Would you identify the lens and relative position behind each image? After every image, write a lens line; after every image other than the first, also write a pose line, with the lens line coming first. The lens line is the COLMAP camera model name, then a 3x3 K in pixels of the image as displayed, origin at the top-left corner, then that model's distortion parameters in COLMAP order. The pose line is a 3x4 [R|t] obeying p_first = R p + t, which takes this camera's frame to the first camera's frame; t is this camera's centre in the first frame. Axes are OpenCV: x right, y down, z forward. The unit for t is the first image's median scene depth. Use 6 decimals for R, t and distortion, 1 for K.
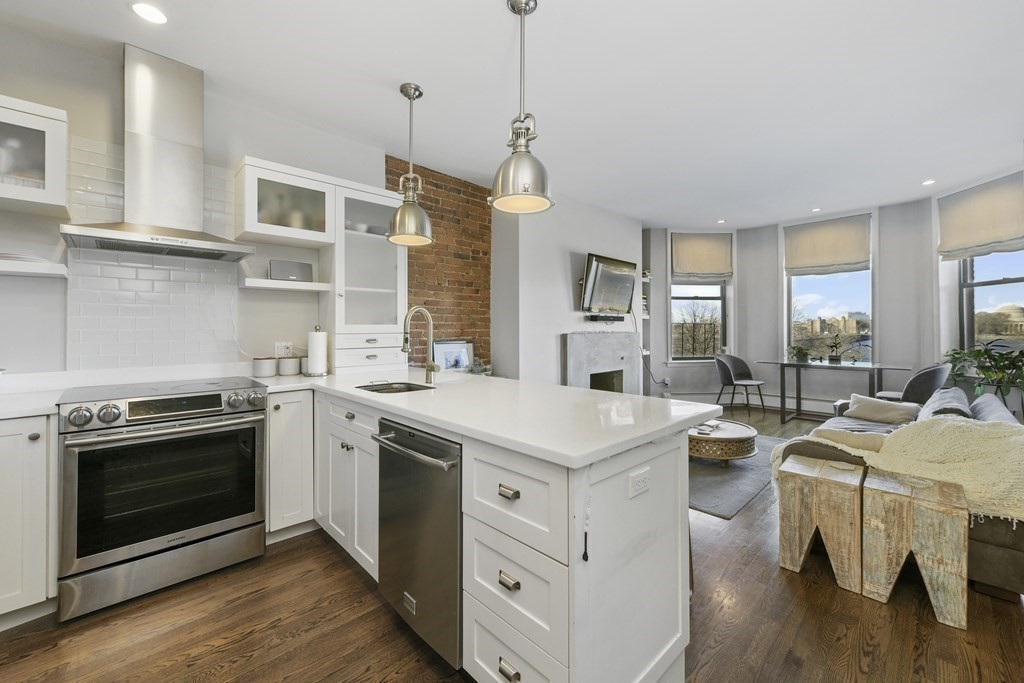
lens RADIAL K [[416.9, 0, 517.2], [0, 416.9, 324.8], [0, 0, 1]] dist [0.002434, 0.000531]
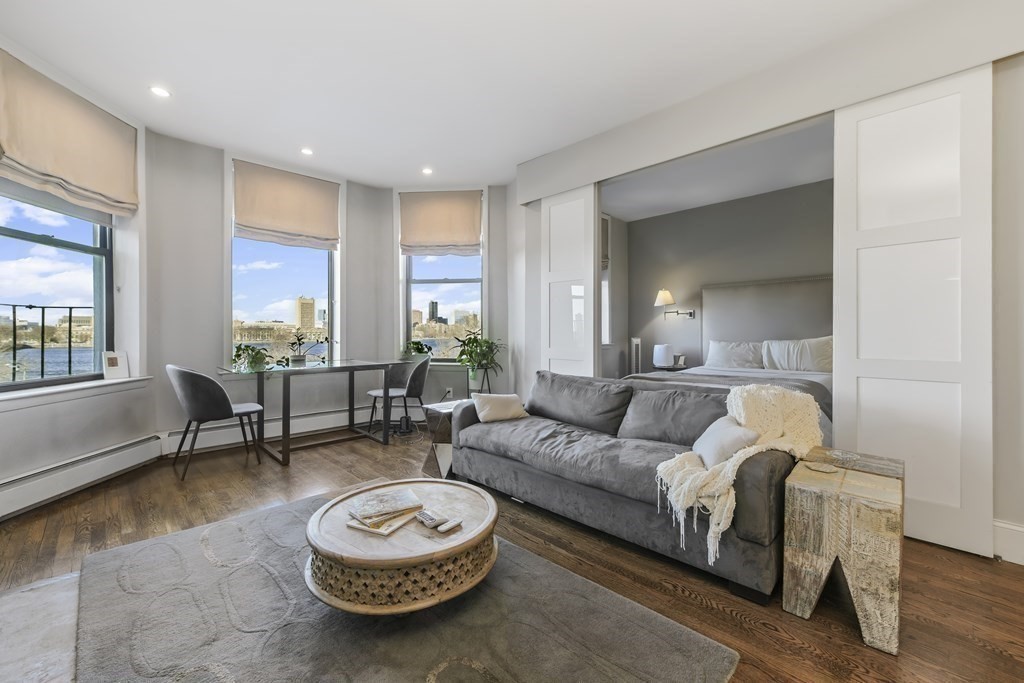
lens RADIAL K [[413.3, 0, 520.8], [0, 413.3, 333.7], [0, 0, 1]] dist [0.002695, 0.000613]
pose [[-0.017570, 0.001927, 0.999844, 0.000892], [-0.005174, 0.999985, -0.002018, 0.036609], [-0.999832, -0.005208, -0.017560, 0.653006]]
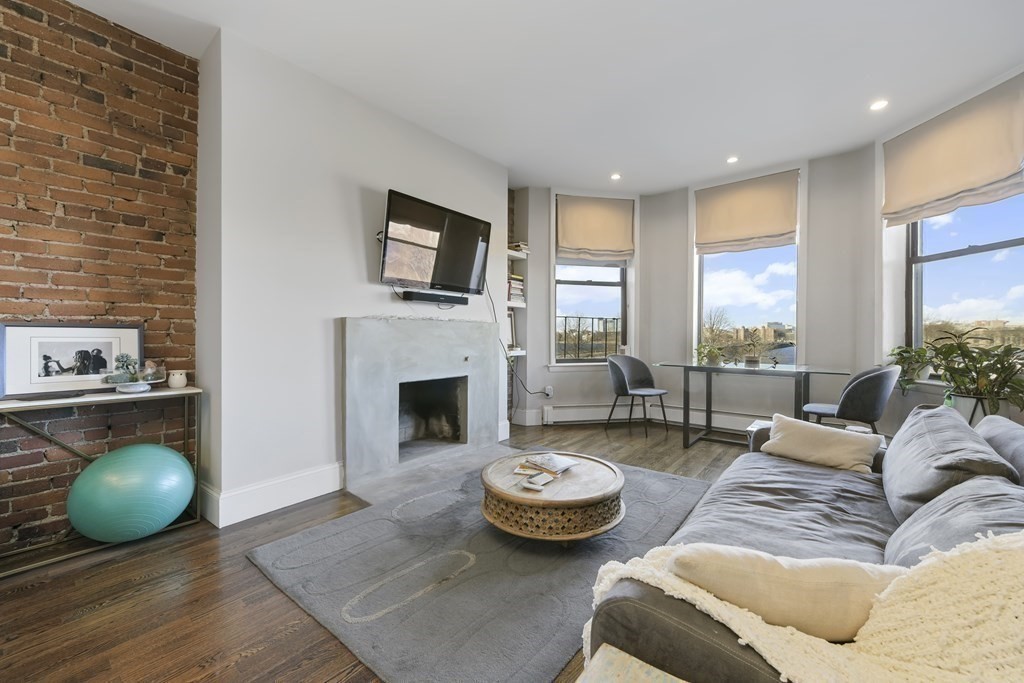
lens RADIAL K [[411.4, 0, 516.1], [0, 411.4, 336.8], [0, 0, 1]] dist [0.000799, 0.000844]
pose [[0.992498, 0.007071, 0.122053, 0.249653], [-0.008741, 0.999875, 0.013147, 0.033994], [-0.121945, -0.014115, 0.992437, 0.318730]]
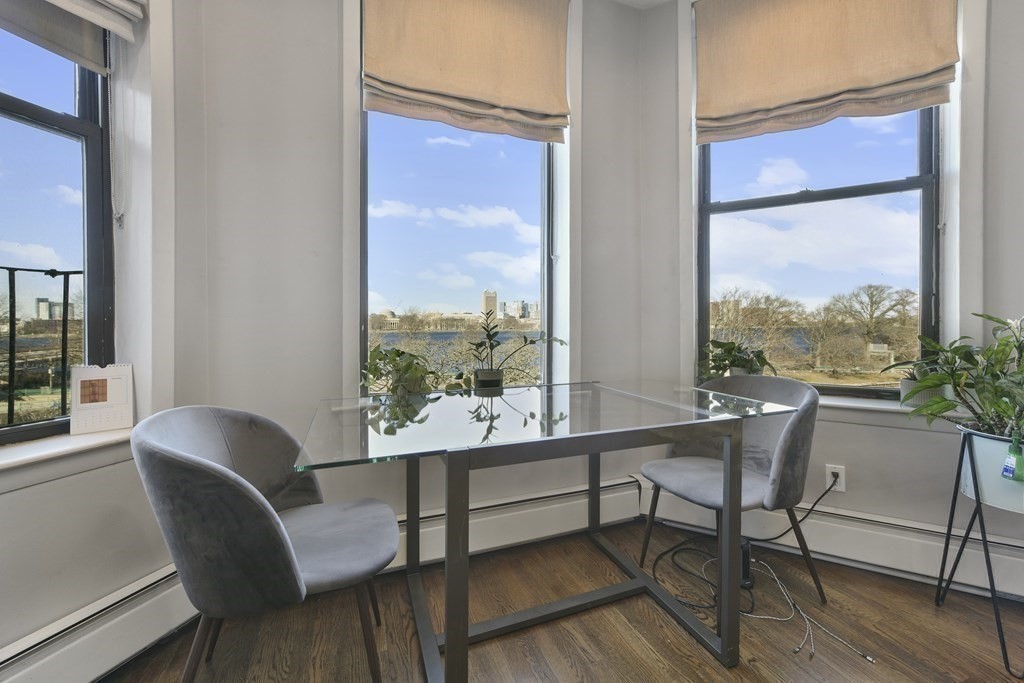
lens RADIAL K [[416.9, 0, 517.2], [0, 416.9, 324.8], [0, 0, 1]] dist [0.002434, 0.000531]
pose [[0.385751, 0.000900, 0.922603, 0.477622], [-0.007628, 0.999968, 0.002214, 0.037384], [-0.922572, -0.007891, 0.385745, 0.903957]]
